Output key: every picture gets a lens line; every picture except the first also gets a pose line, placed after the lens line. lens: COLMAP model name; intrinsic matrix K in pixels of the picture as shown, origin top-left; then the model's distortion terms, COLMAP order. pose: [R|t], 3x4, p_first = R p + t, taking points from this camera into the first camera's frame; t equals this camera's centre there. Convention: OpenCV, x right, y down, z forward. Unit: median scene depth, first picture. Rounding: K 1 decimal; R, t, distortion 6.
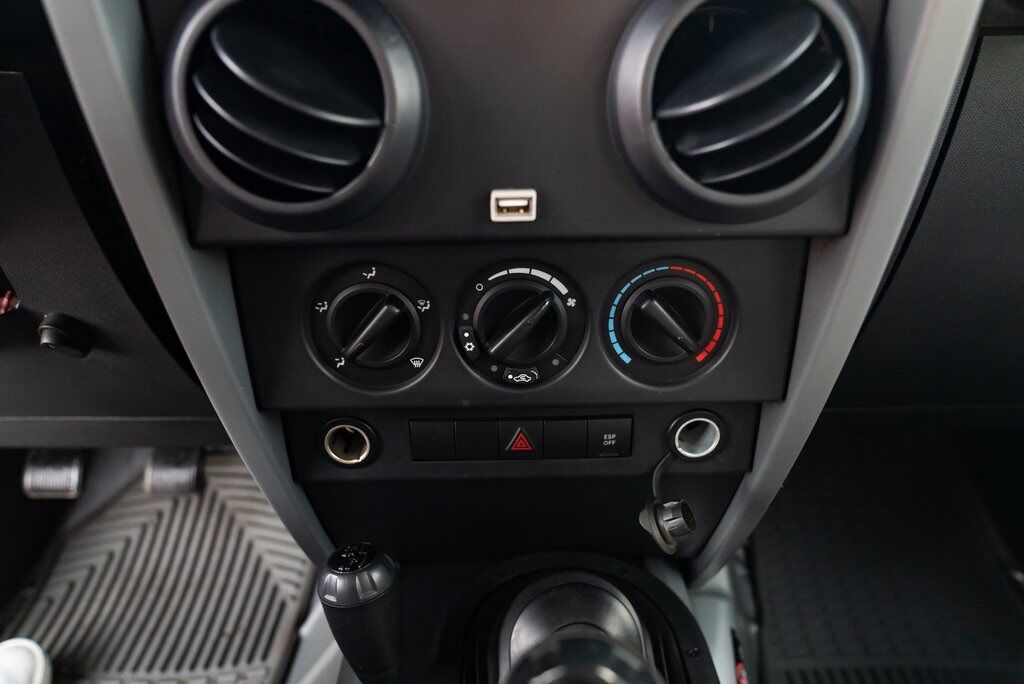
lens RADIAL K [[698.8, 0, 515.3], [0, 698.8, 342.9], [0, 0, 1]] dist [-0.012270, 0.003197]
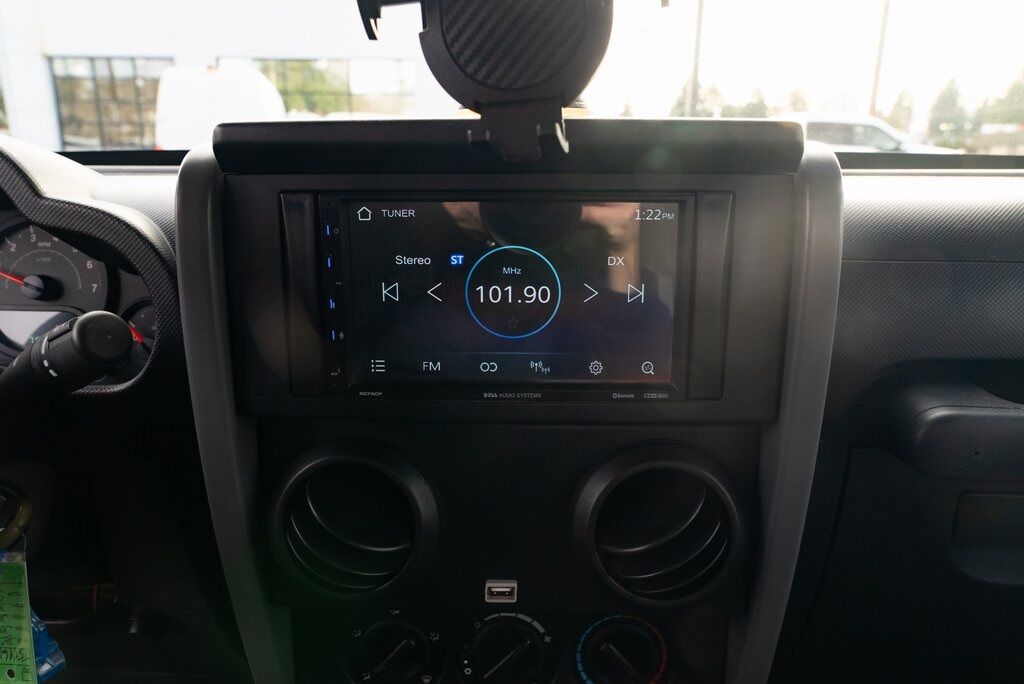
lens RADIAL K [[698.8, 0, 515.2], [0, 698.8, 336.5], [0, 0, 1]] dist [-0.012270, 0.003197]
pose [[0.999111, 0.028573, -0.030982, 0.039550], [-0.034955, 0.972472, -0.230381, -0.272268], [0.023546, 0.231259, 0.972607, -0.350136]]
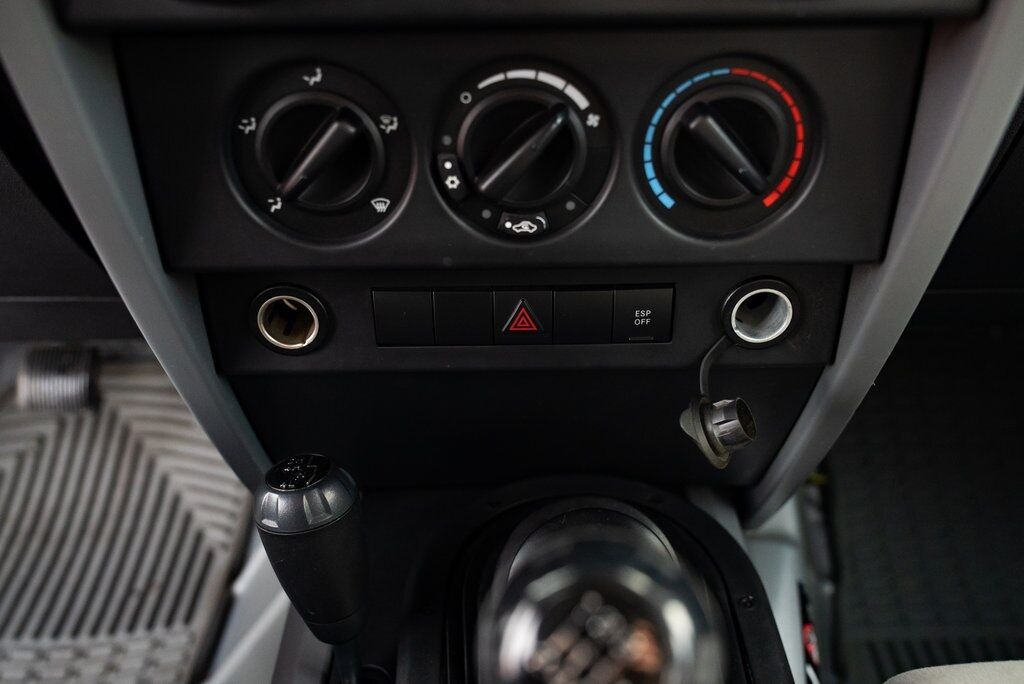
lens RADIAL K [[945.2, 0, 516.3], [0, 945.2, 341.5], [0, 0, 1]] dist [0.011246, 0.000000]
pose [[0.999987, 0.004746, -0.001674, 0.003145], [-0.004521, 0.993304, 0.115444, 0.050424], [0.002210, -0.115435, 0.993313, 0.001871]]
